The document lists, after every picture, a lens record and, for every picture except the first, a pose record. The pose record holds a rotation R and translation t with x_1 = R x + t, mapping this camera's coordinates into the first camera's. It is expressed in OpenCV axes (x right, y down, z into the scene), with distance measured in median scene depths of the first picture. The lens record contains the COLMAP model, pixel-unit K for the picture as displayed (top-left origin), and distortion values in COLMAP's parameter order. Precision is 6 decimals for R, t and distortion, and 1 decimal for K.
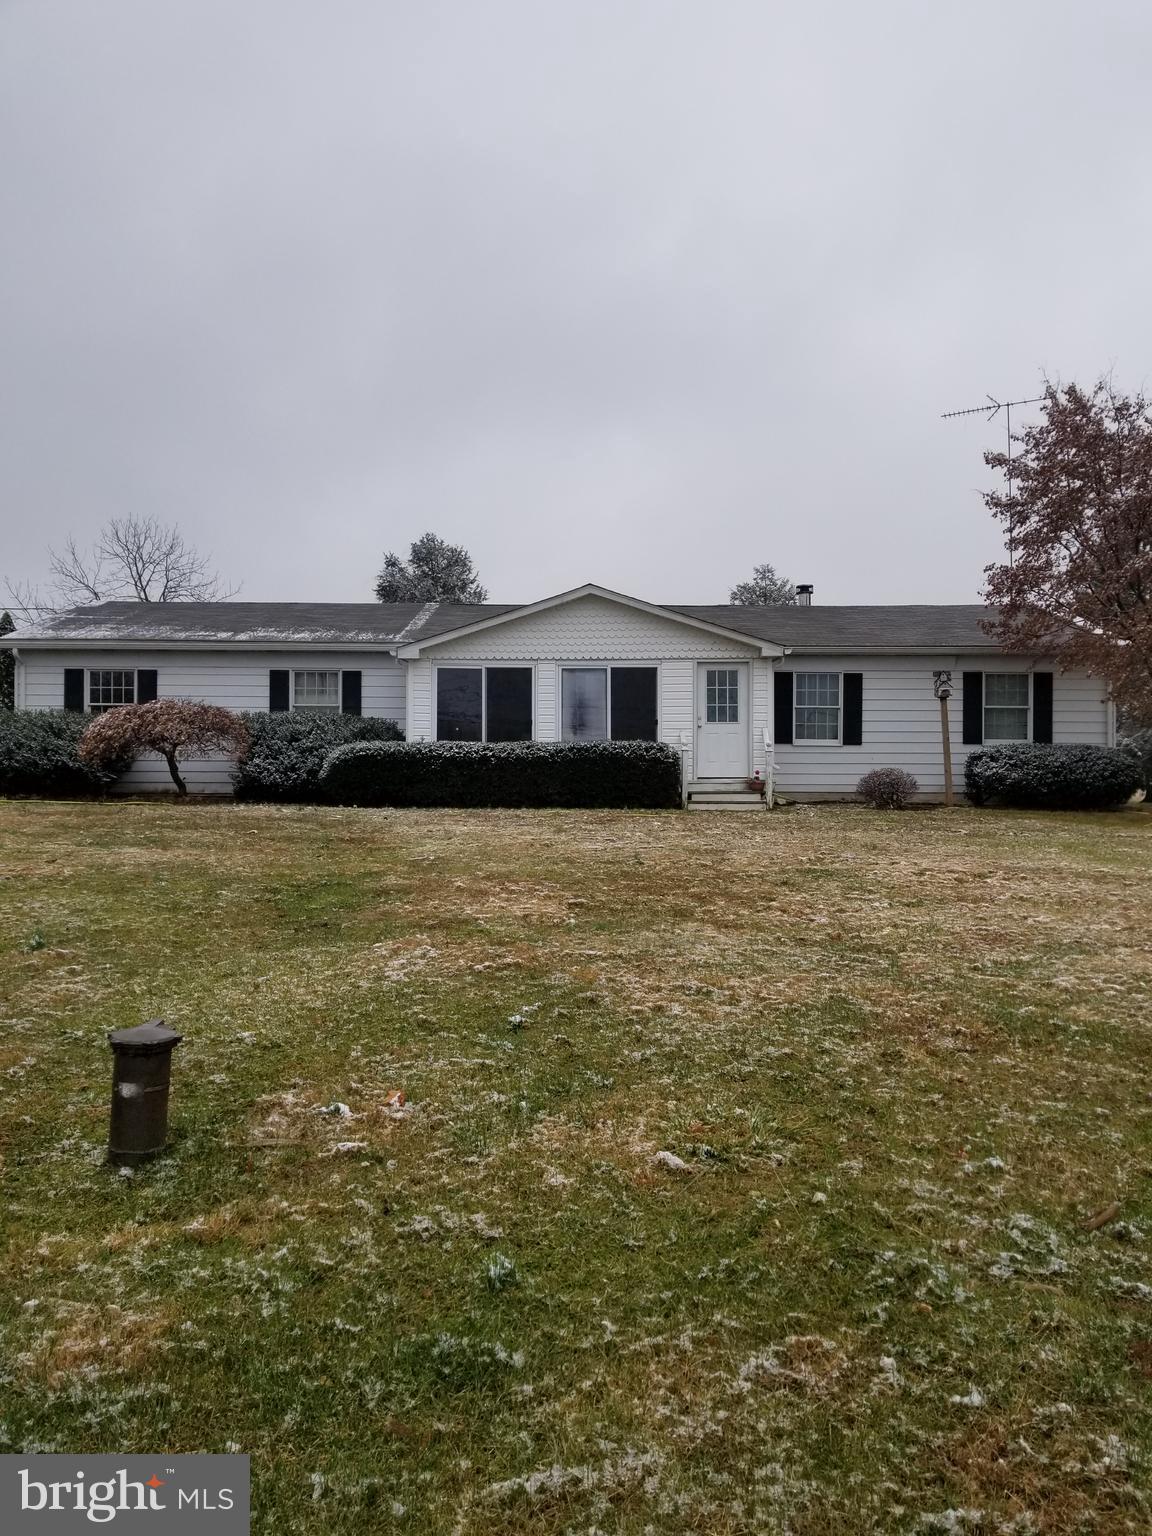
lens RADIAL K [[1243.6, 0, 575.5], [0, 1243.6, 767.6], [0, 0, 1]] dist [0.043848, -0.096601]
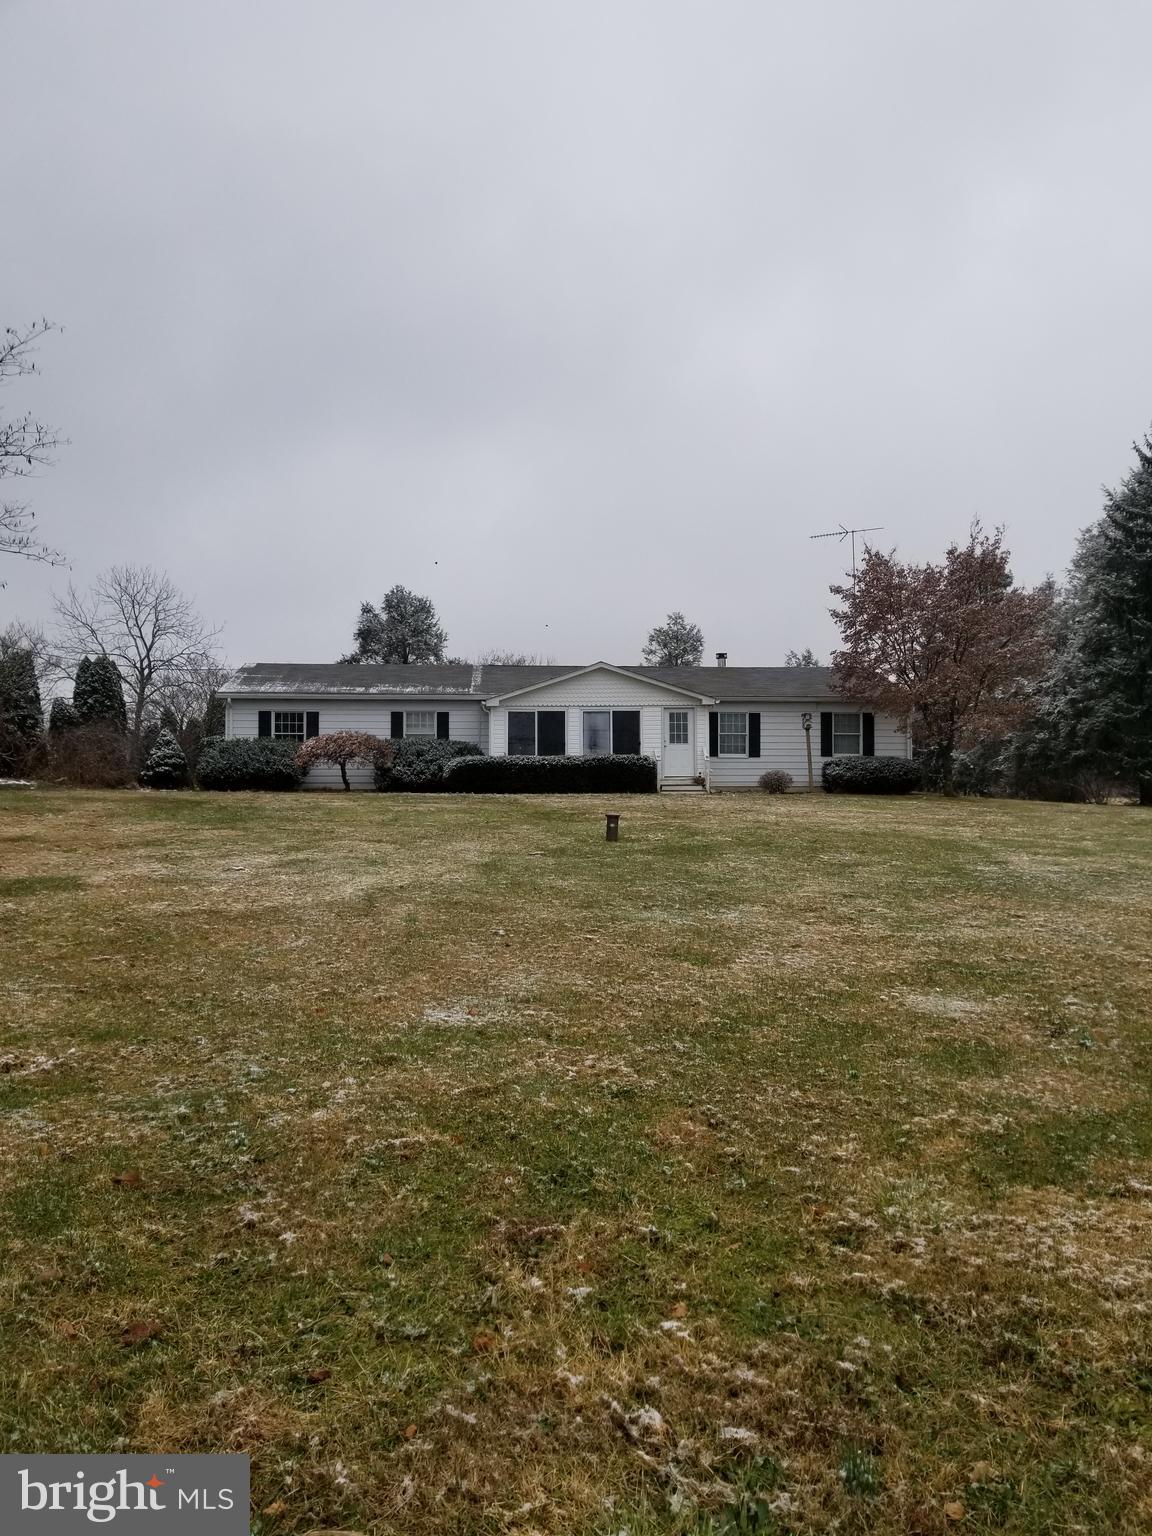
lens RADIAL K [[1243.6, 0, 575.8], [0, 1243.6, 768.6], [0, 0, 1]] dist [0.043848, -0.096601]
pose [[0.996489, -0.004889, 0.083585, -0.153536], [0.006174, 0.999867, -0.015122, 0.020887], [-0.083500, 0.015585, 0.996386, -0.629552]]
